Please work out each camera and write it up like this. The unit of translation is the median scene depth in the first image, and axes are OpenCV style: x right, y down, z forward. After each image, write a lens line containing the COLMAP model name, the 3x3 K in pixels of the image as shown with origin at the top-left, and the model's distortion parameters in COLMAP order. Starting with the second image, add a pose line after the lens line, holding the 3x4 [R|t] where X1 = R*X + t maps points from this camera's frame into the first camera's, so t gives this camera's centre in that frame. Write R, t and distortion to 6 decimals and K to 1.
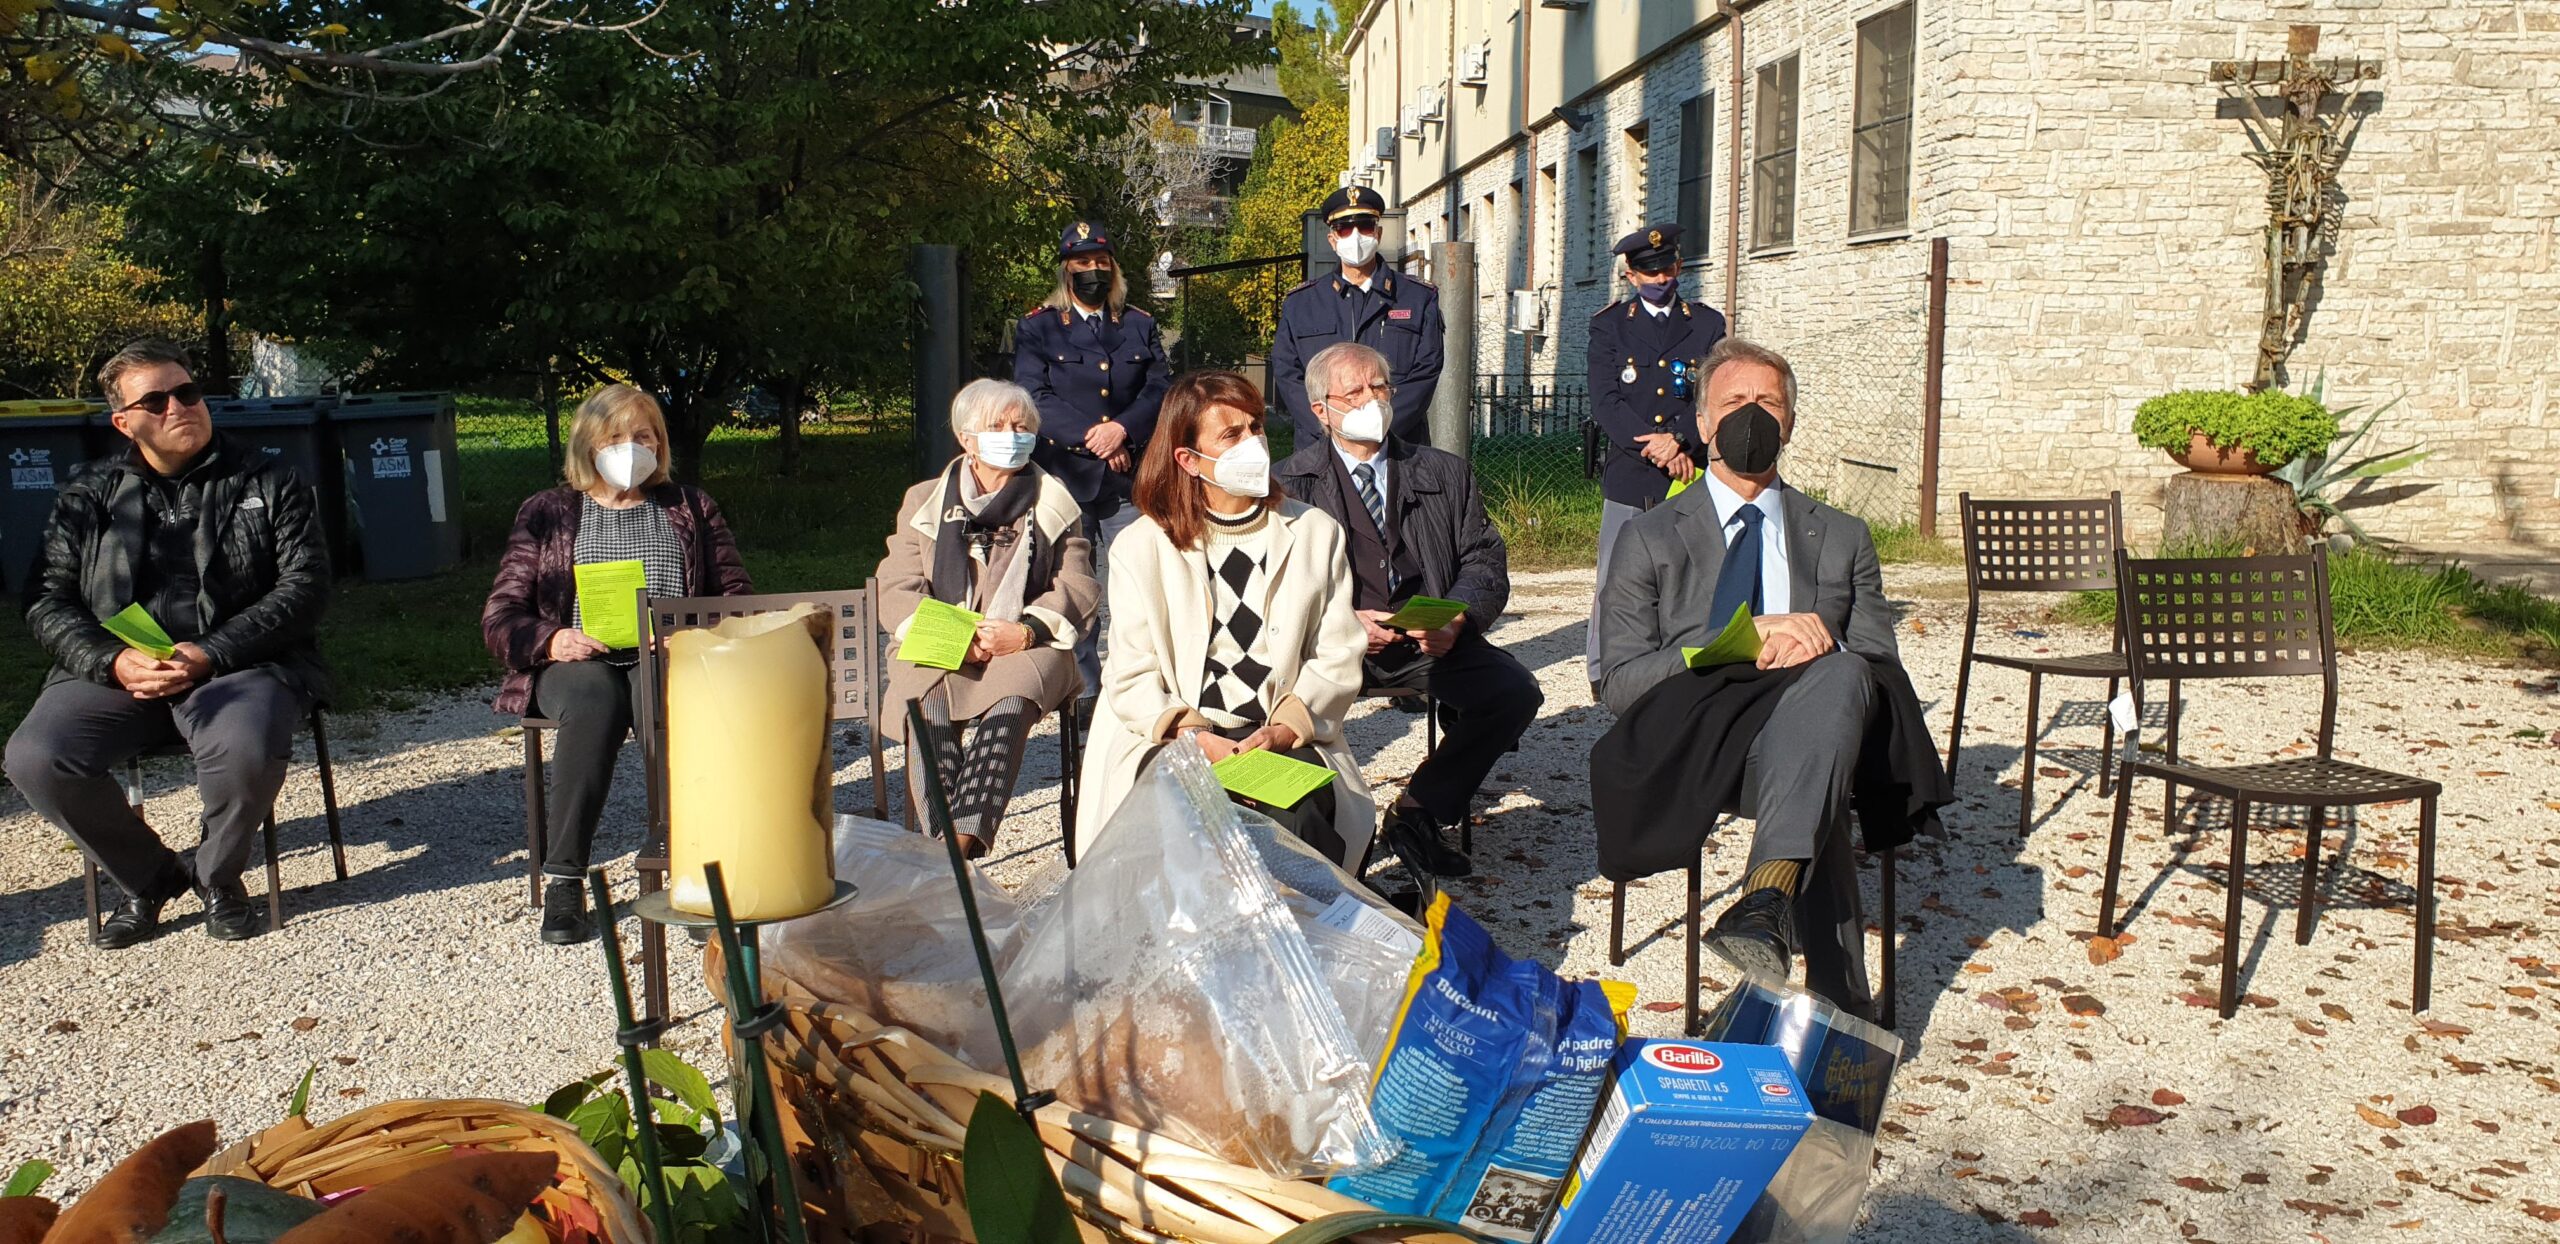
lens RADIAL K [[2035.9, 0, 1238.6], [0, 2035.9, 662.5], [0, 0, 1]] dist [-0.084724, 0.120390]
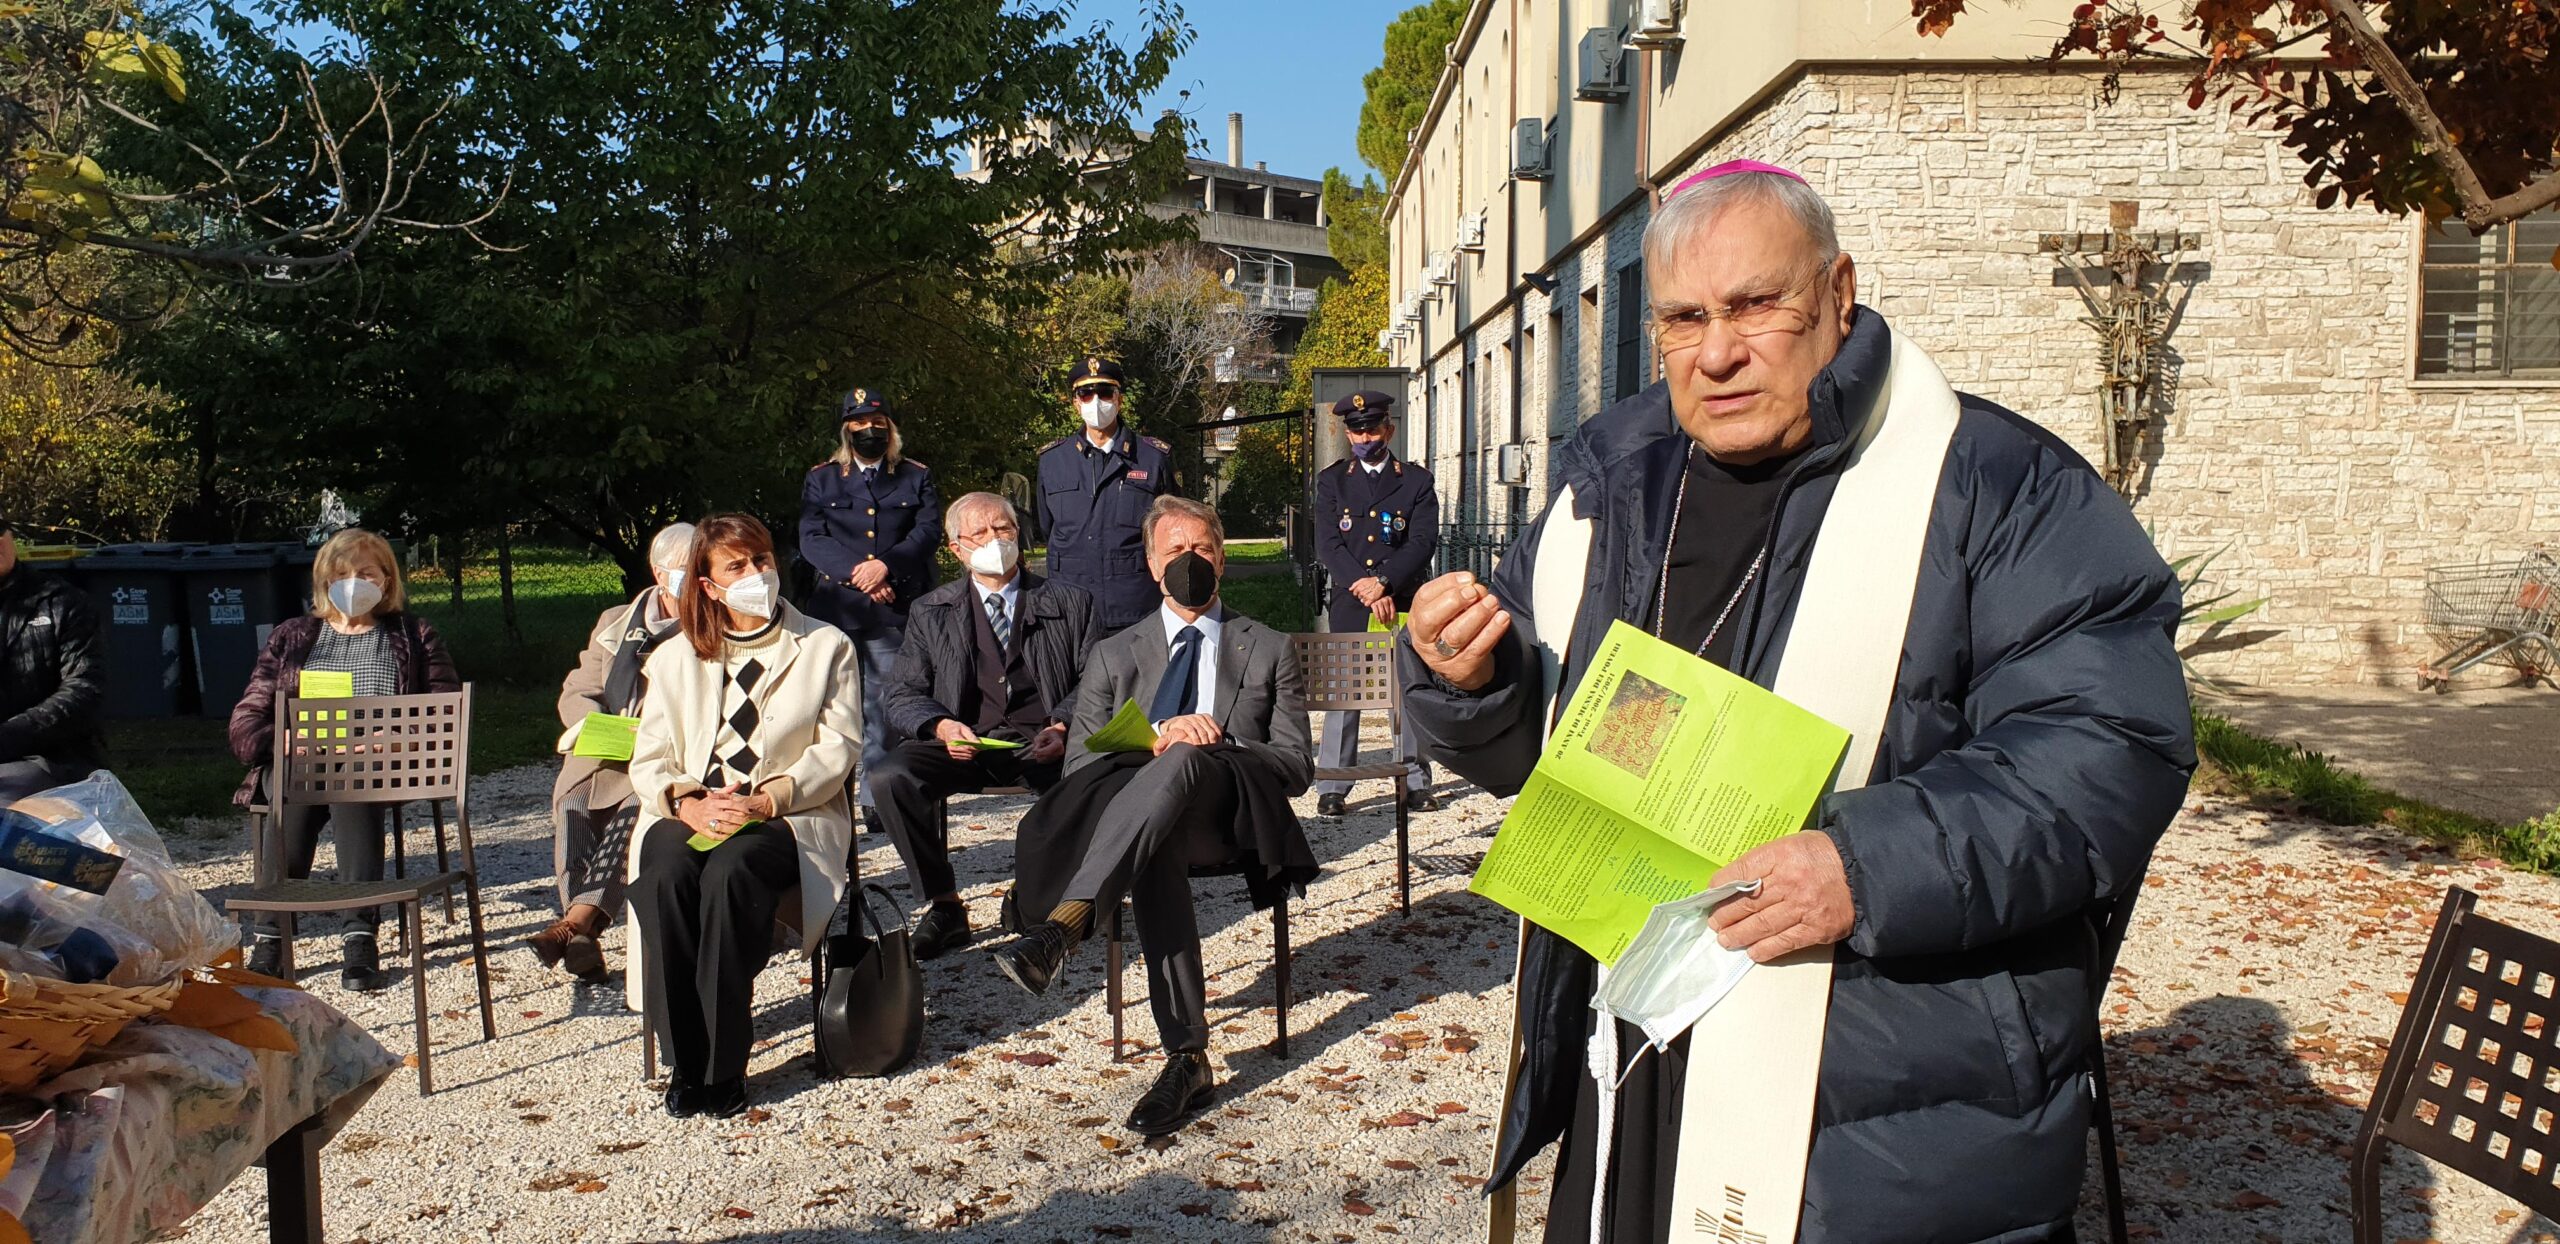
lens RADIAL K [[2044.0, 0, 1236.7], [0, 2044.0, 645.5], [0, 0, 1]] dist [-0.093226, 0.157599]
pose [[0.999163, 0.003751, -0.040734, 0.100096], [-0.007173, 0.996424, -0.084191, 0.011308], [0.040273, 0.084412, 0.995617, -0.064871]]
